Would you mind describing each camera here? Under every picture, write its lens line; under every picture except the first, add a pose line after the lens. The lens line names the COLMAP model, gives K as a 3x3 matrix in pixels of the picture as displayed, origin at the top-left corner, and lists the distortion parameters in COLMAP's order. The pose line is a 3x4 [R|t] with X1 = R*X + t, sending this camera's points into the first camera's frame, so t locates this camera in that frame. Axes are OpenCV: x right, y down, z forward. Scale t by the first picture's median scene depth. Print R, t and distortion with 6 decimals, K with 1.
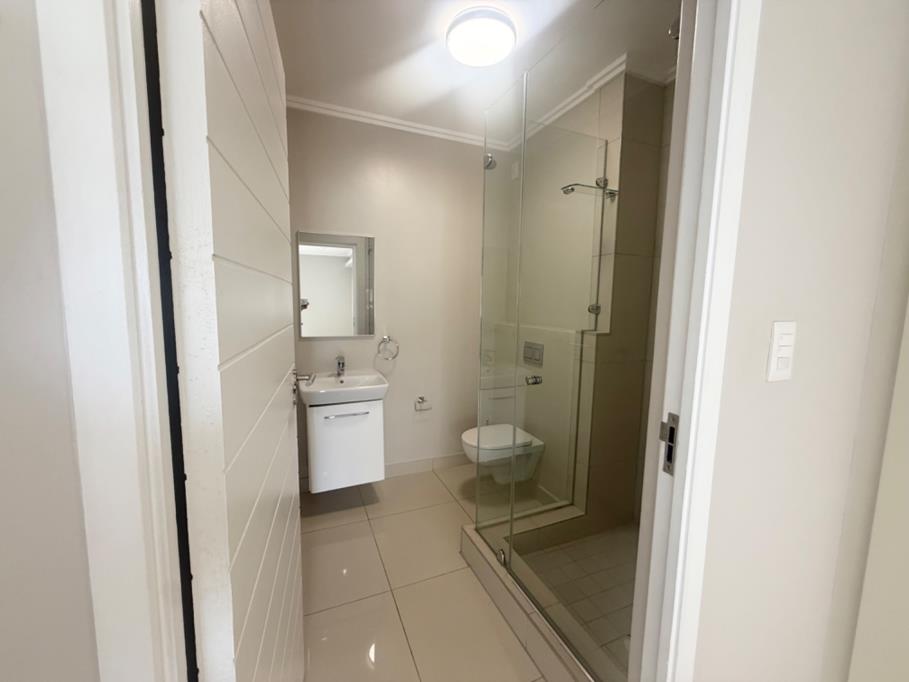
lens RADIAL K [[362.8, 0, 454.5], [0, 362.8, 341.0], [0, 0, 1]] dist [-0.000302, 0.000314]
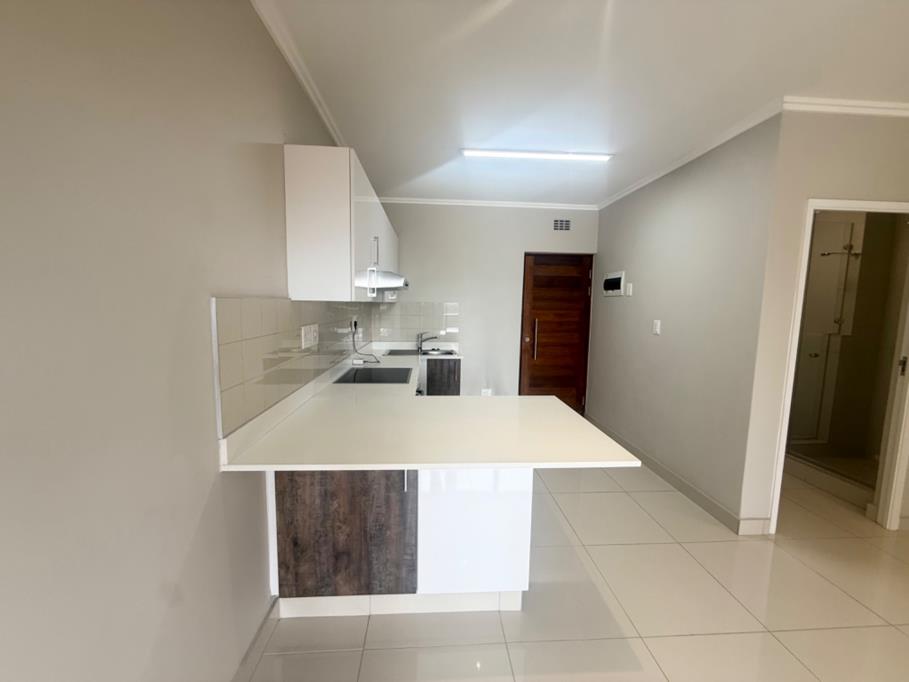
lens RADIAL K [[362.8, 0, 454.5], [0, 362.8, 341.0], [0, 0, 1]] dist [-0.000302, 0.000314]
pose [[0.941798, 0.026385, -0.335142, -0.848553], [-0.032016, 0.999424, -0.011289, 0.093584], [0.334651, 0.021362, 0.942100, -1.372469]]
